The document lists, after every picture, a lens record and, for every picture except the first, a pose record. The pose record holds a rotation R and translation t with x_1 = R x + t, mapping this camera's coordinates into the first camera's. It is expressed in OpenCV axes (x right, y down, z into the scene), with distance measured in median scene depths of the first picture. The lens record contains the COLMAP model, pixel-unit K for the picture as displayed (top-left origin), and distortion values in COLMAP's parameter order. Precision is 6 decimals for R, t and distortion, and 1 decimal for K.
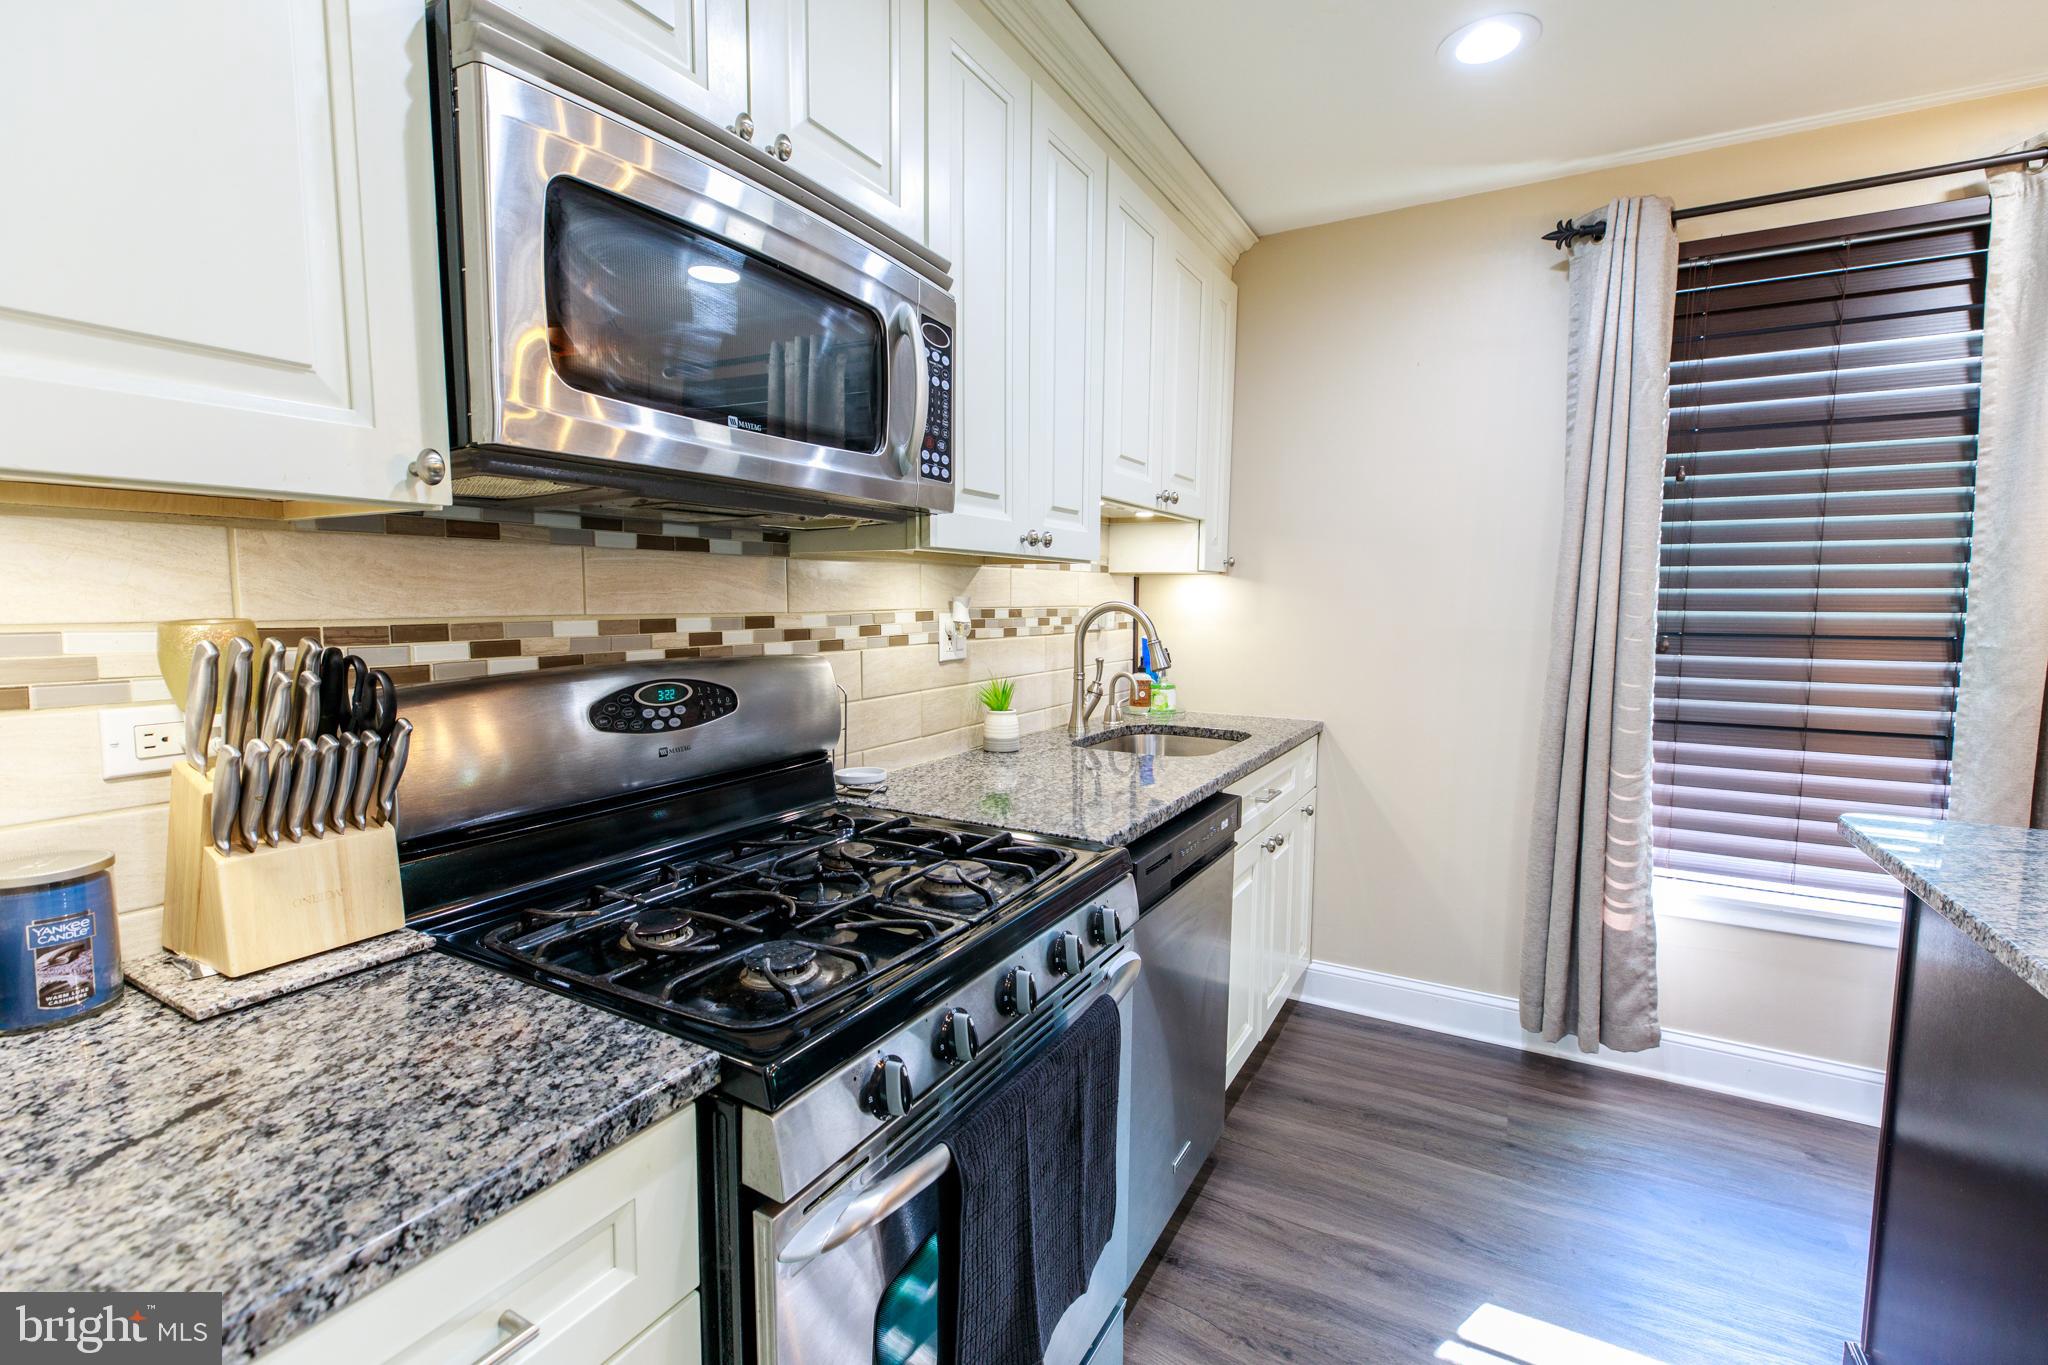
lens RADIAL K [[862.8, 0, 1030.7], [0, 862.8, 674.6], [0, 0, 1]] dist [0.000122, -0.000442]
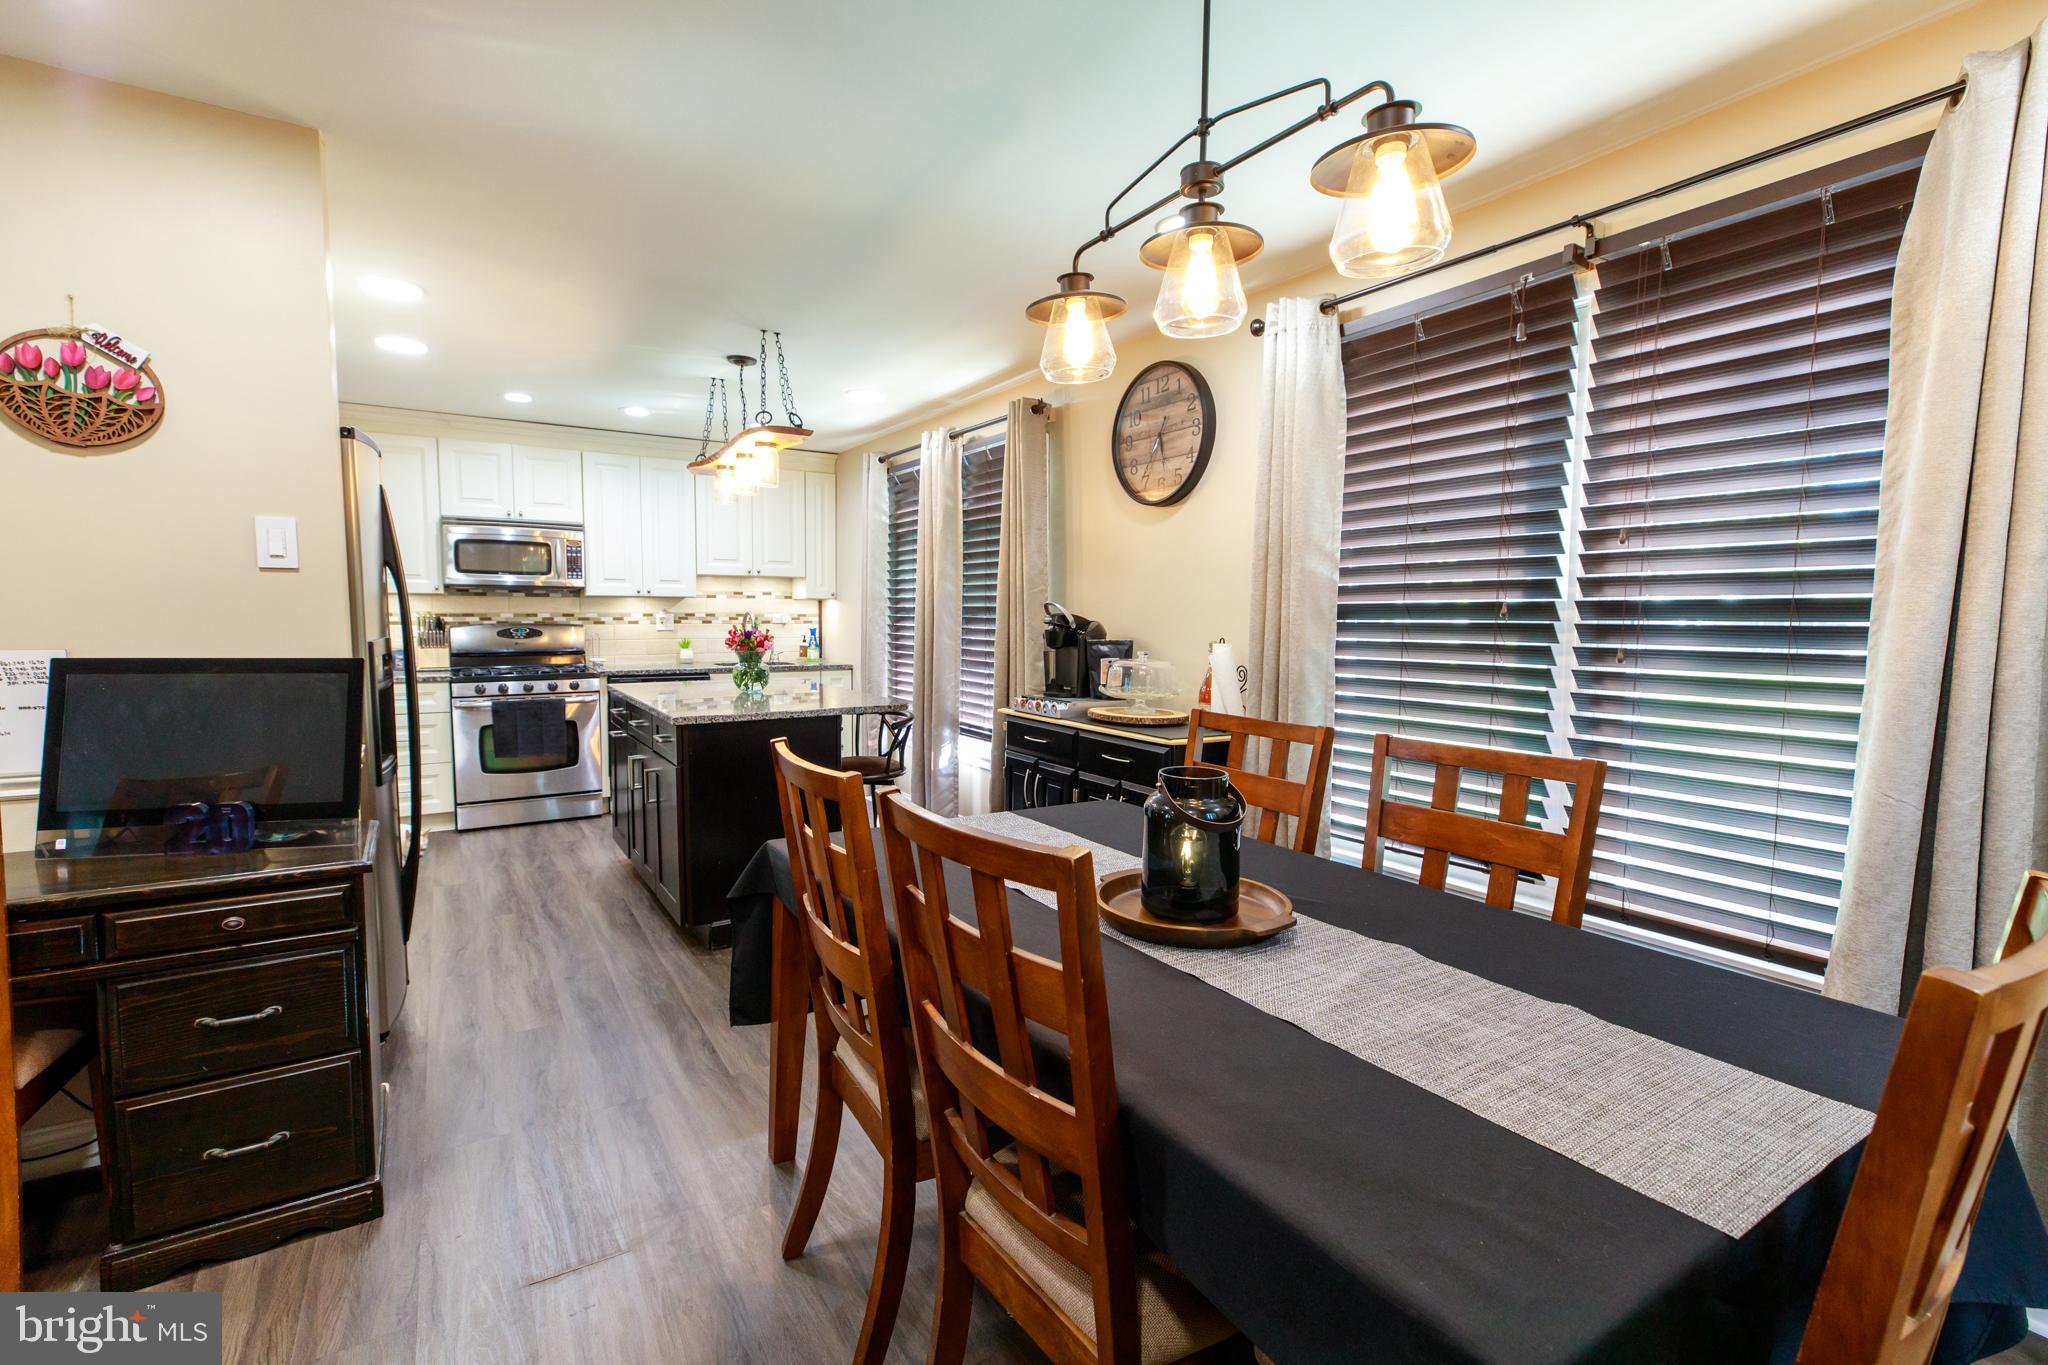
lens RADIAL K [[909.5, 0, 1028.8], [0, 909.5, 681.8], [0, 0, 1]] dist [-0.000144, -0.000661]
pose [[0.882242, 0.036668, -0.469365, 3.878193], [-0.042318, 0.999103, -0.001489, 0.173071], [0.468890, 0.021176, 0.883003, -1.766096]]
